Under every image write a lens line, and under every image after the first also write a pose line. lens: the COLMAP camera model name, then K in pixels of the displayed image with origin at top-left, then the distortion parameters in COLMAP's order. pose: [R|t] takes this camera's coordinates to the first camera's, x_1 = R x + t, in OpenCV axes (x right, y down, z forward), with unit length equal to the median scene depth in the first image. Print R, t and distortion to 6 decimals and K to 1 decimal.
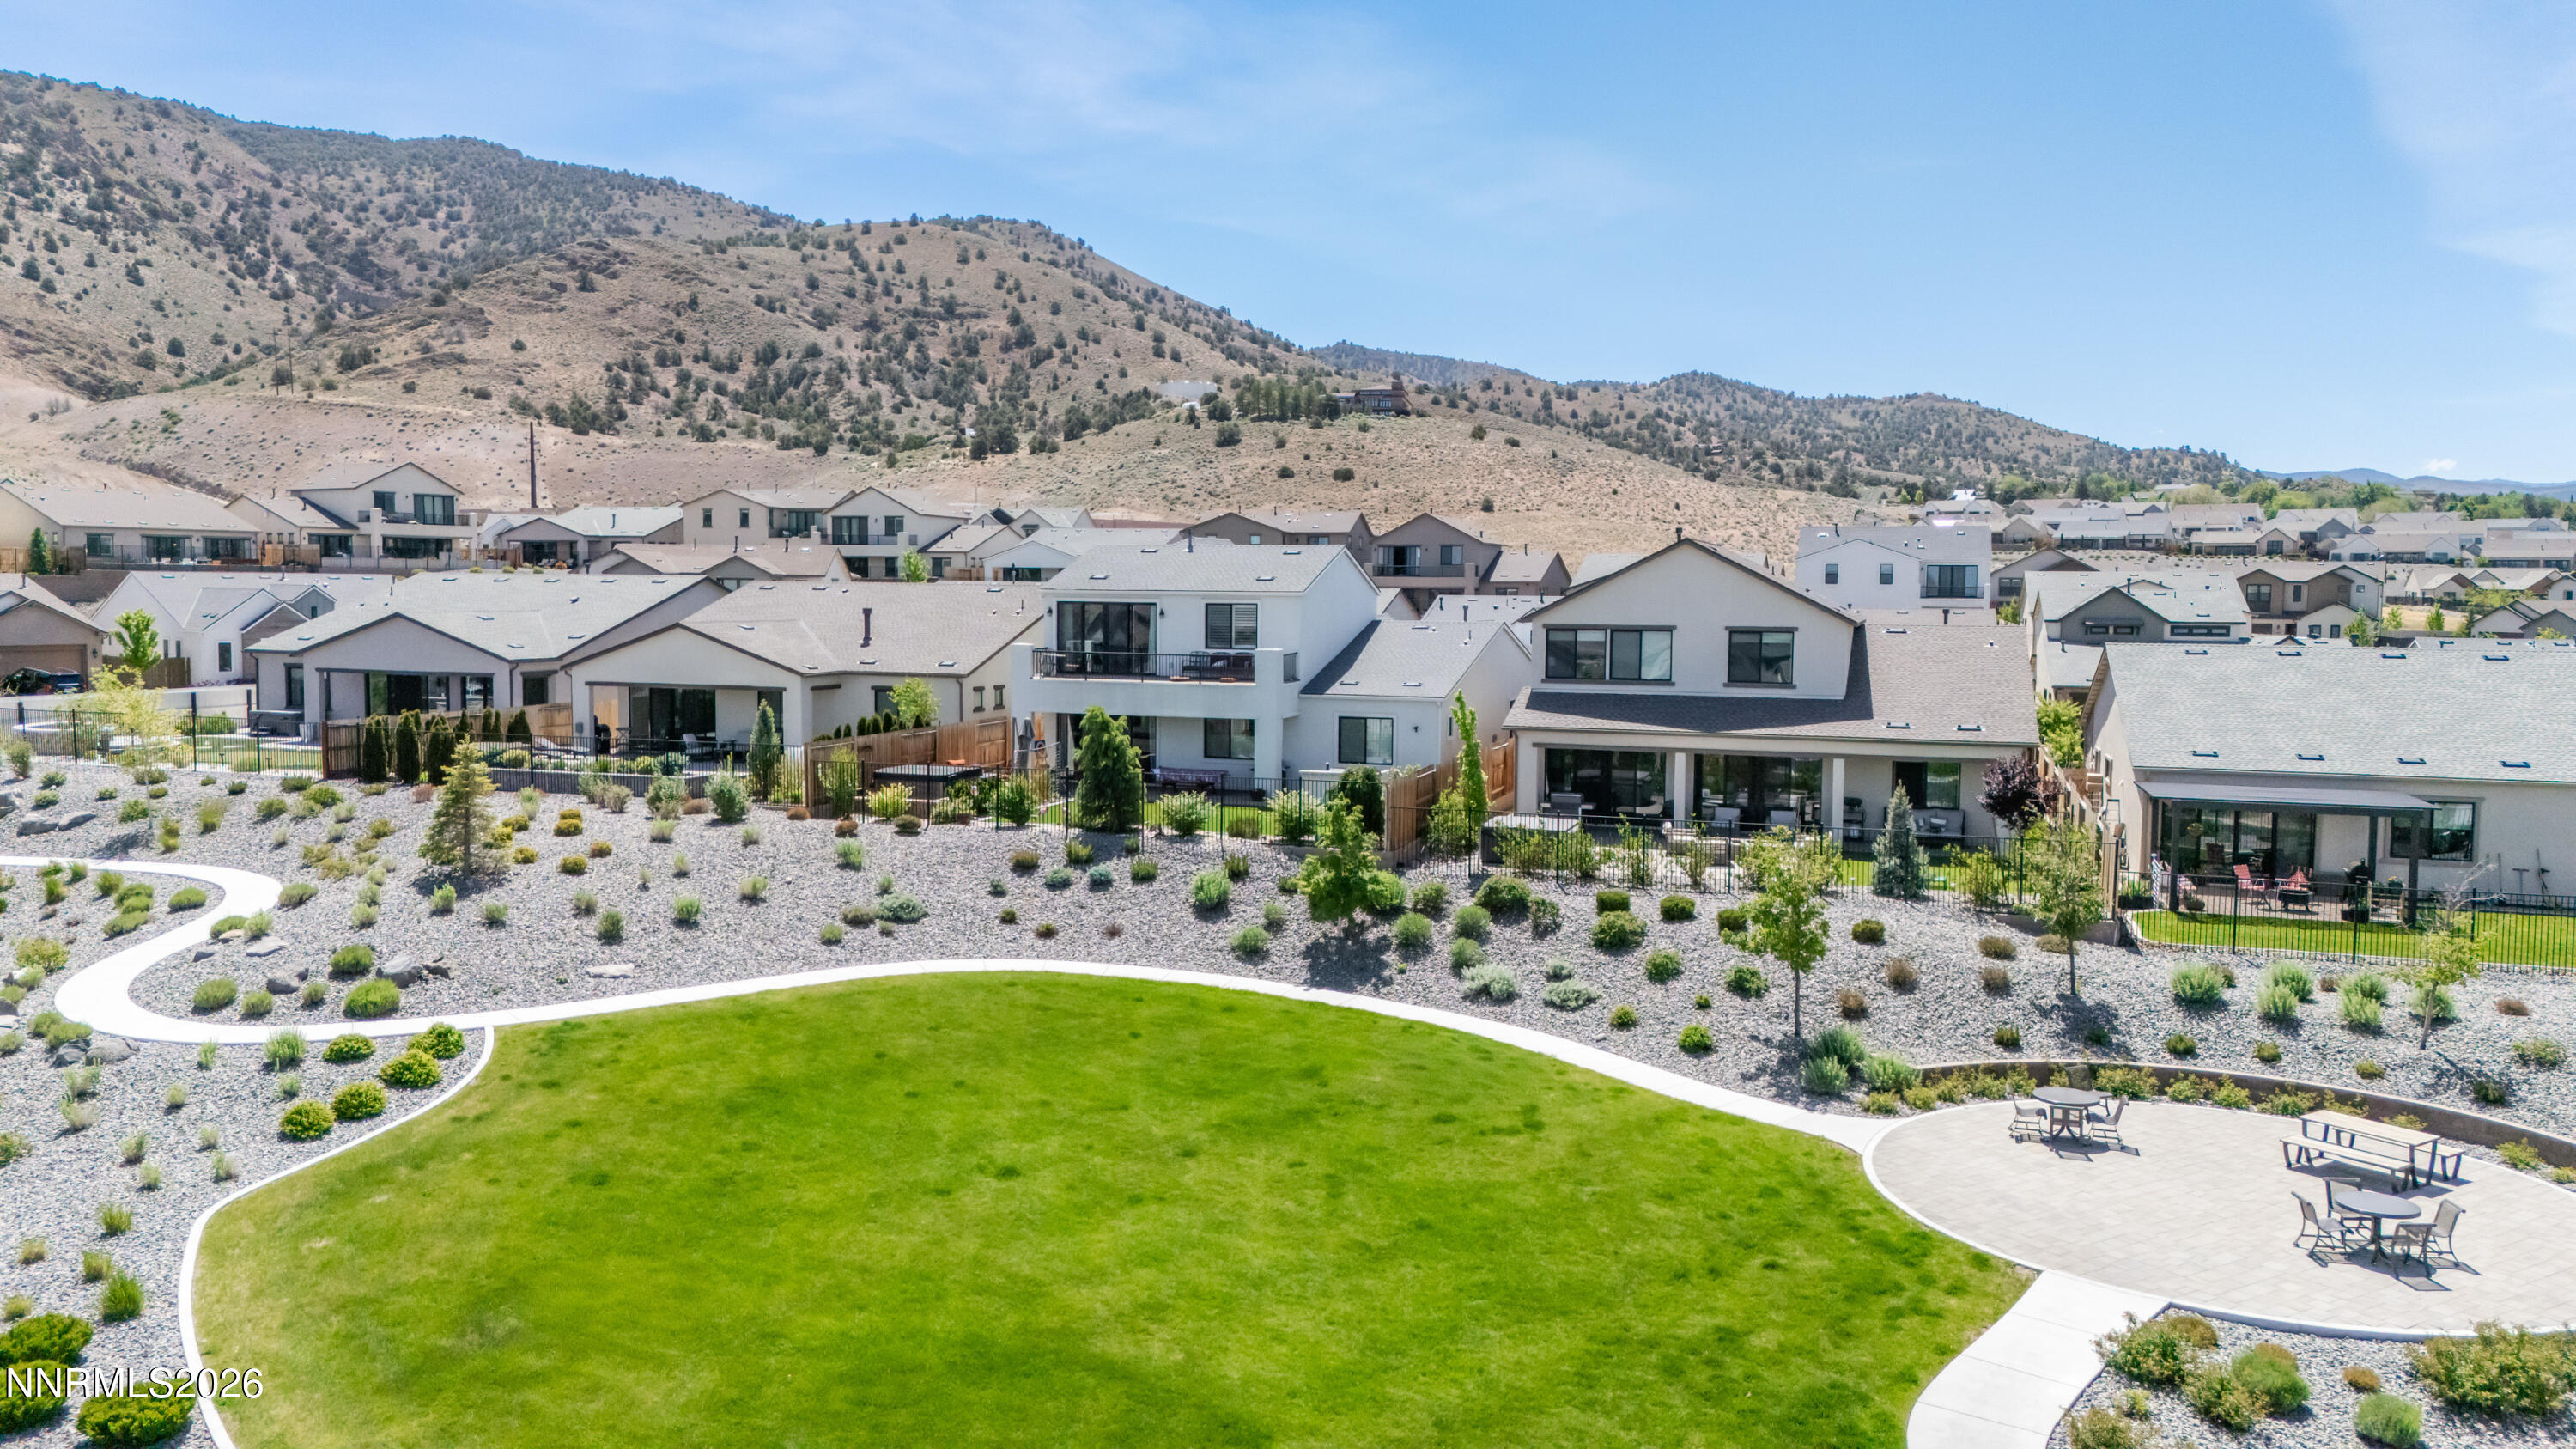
lens RADIAL K [[1884.4, 0, 1282.2], [0, 1884.4, 721.5], [0, 0, 1]] dist [0.091807, -0.090110]
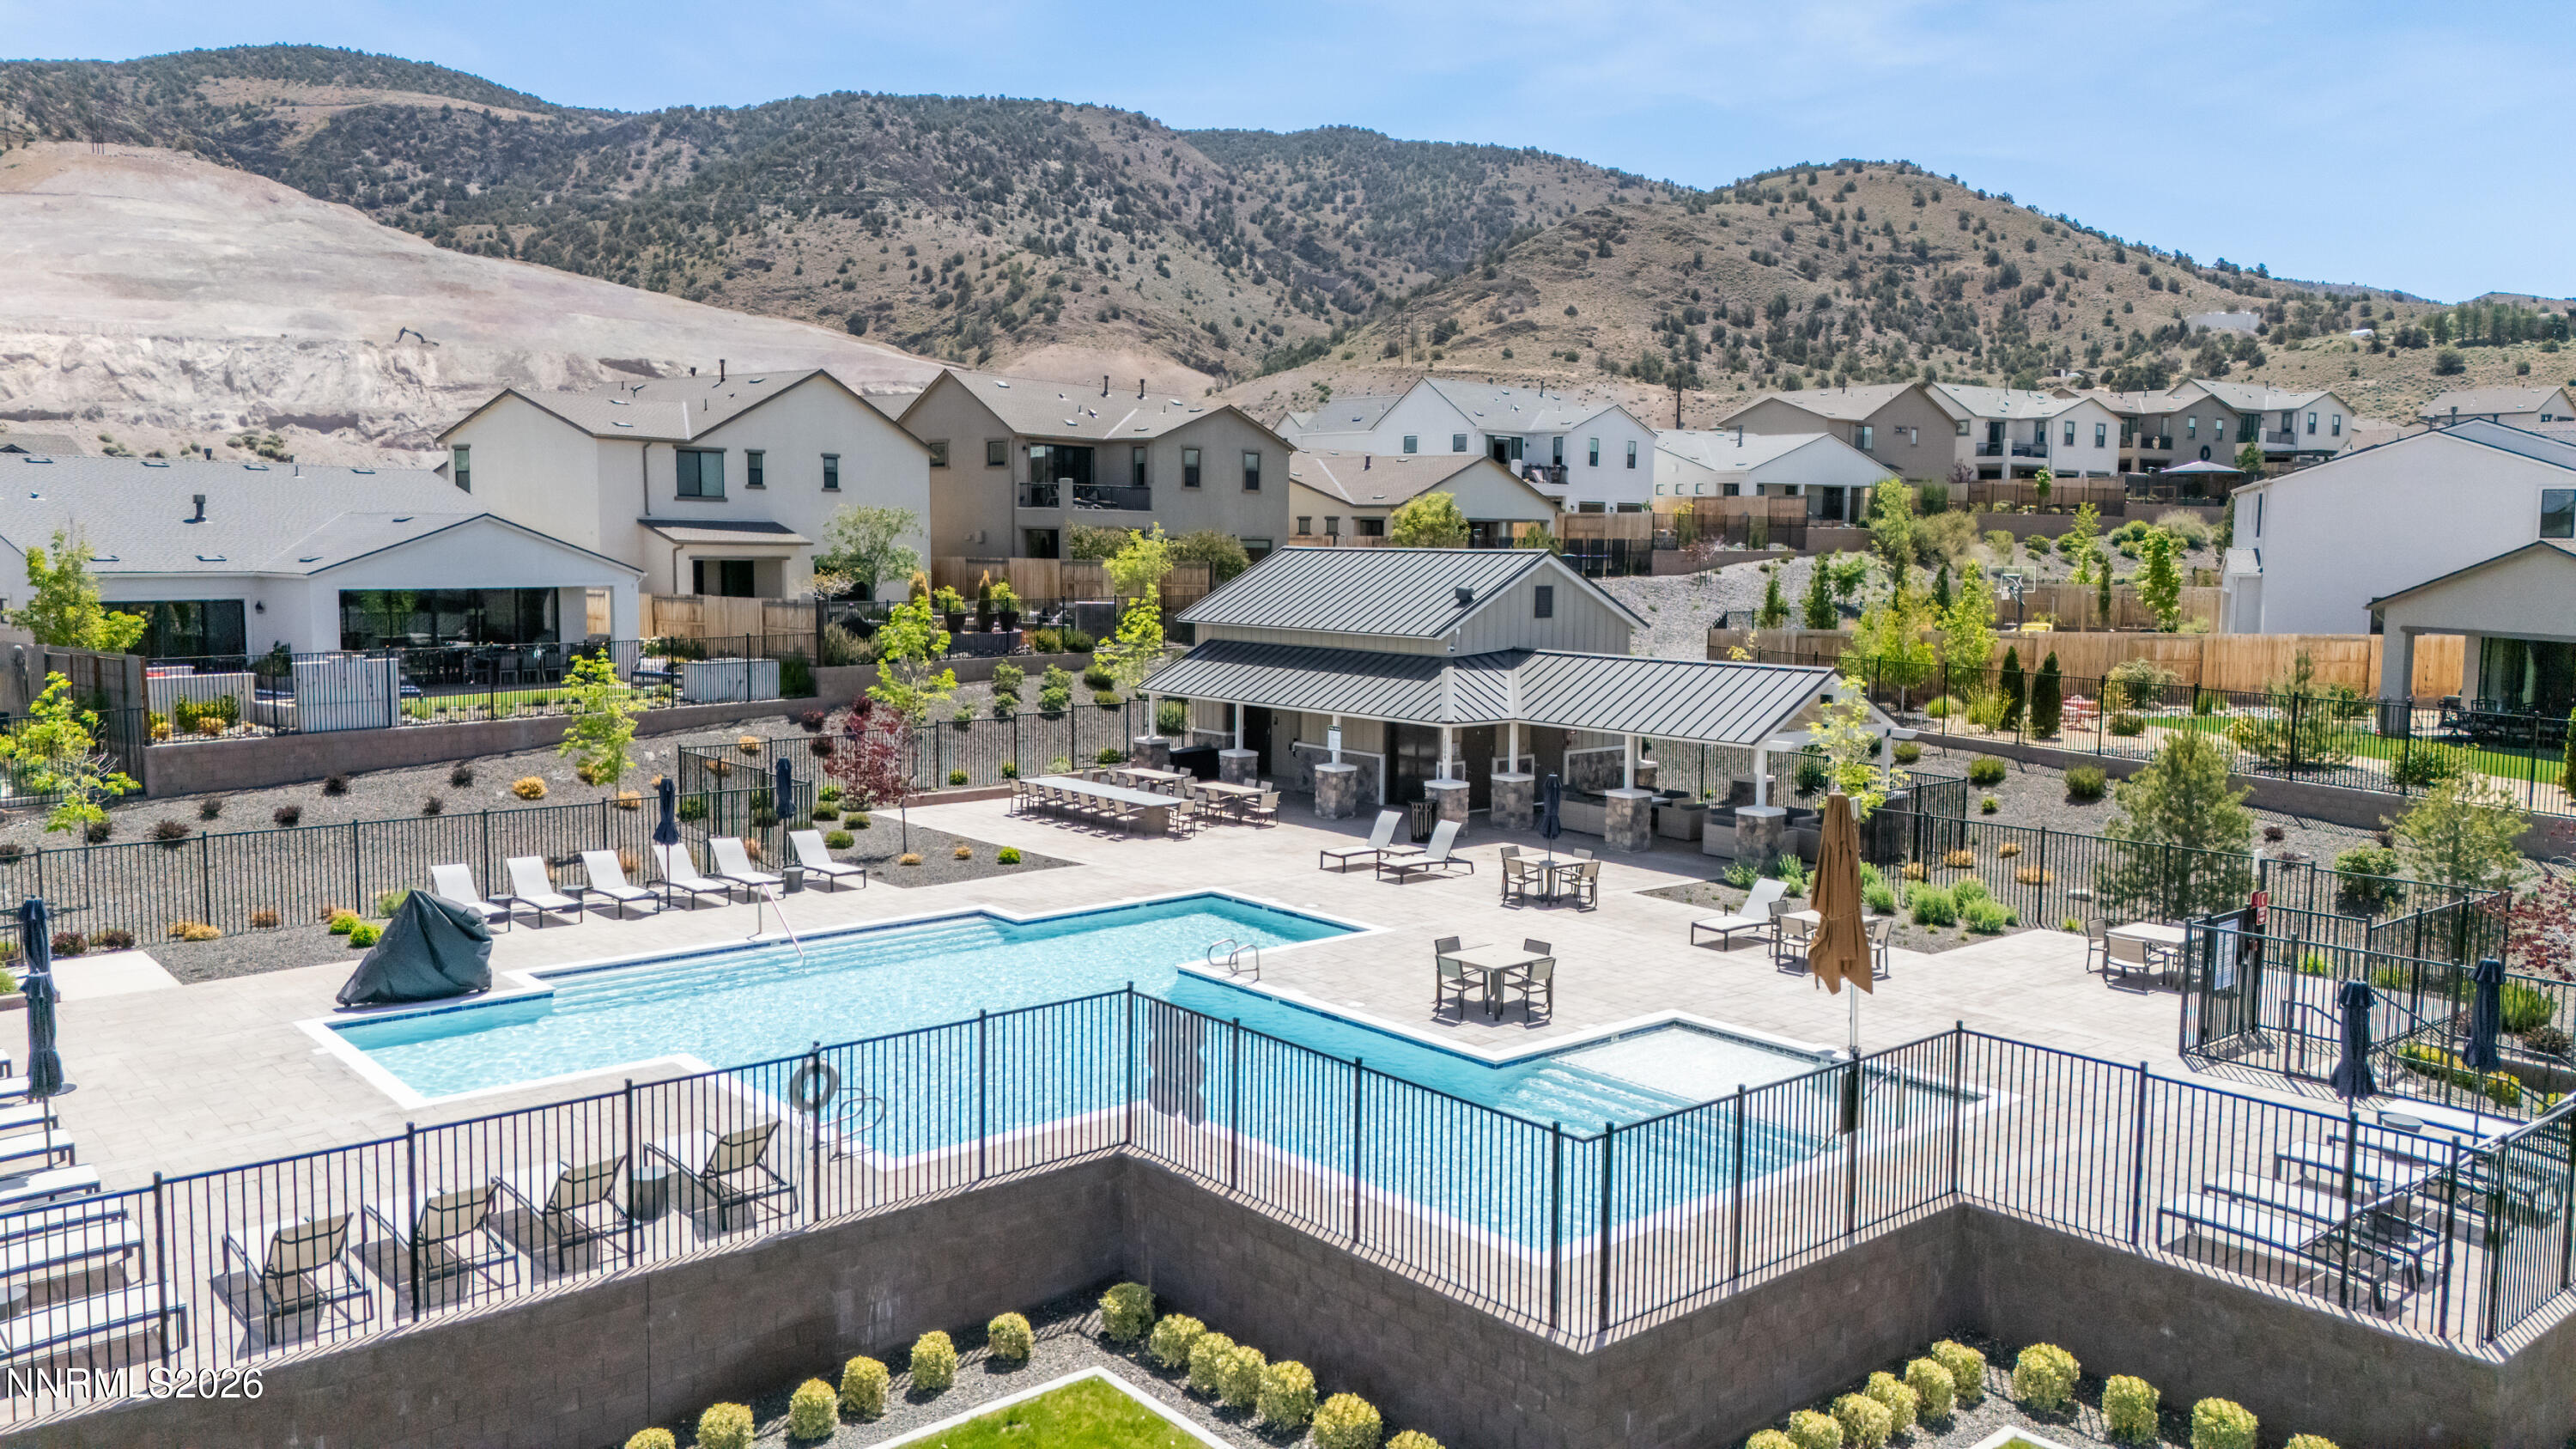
lens RADIAL K [[1884.4, 0, 1282.2], [0, 1884.4, 721.5], [0, 0, 1]] dist [0.091807, -0.090110]
pose [[0.935518, 0.035585, -0.351483, -0.110391], [-0.027603, 0.999235, 0.027695, 0.006116], [0.352199, -0.016207, 0.935785, -0.040559]]
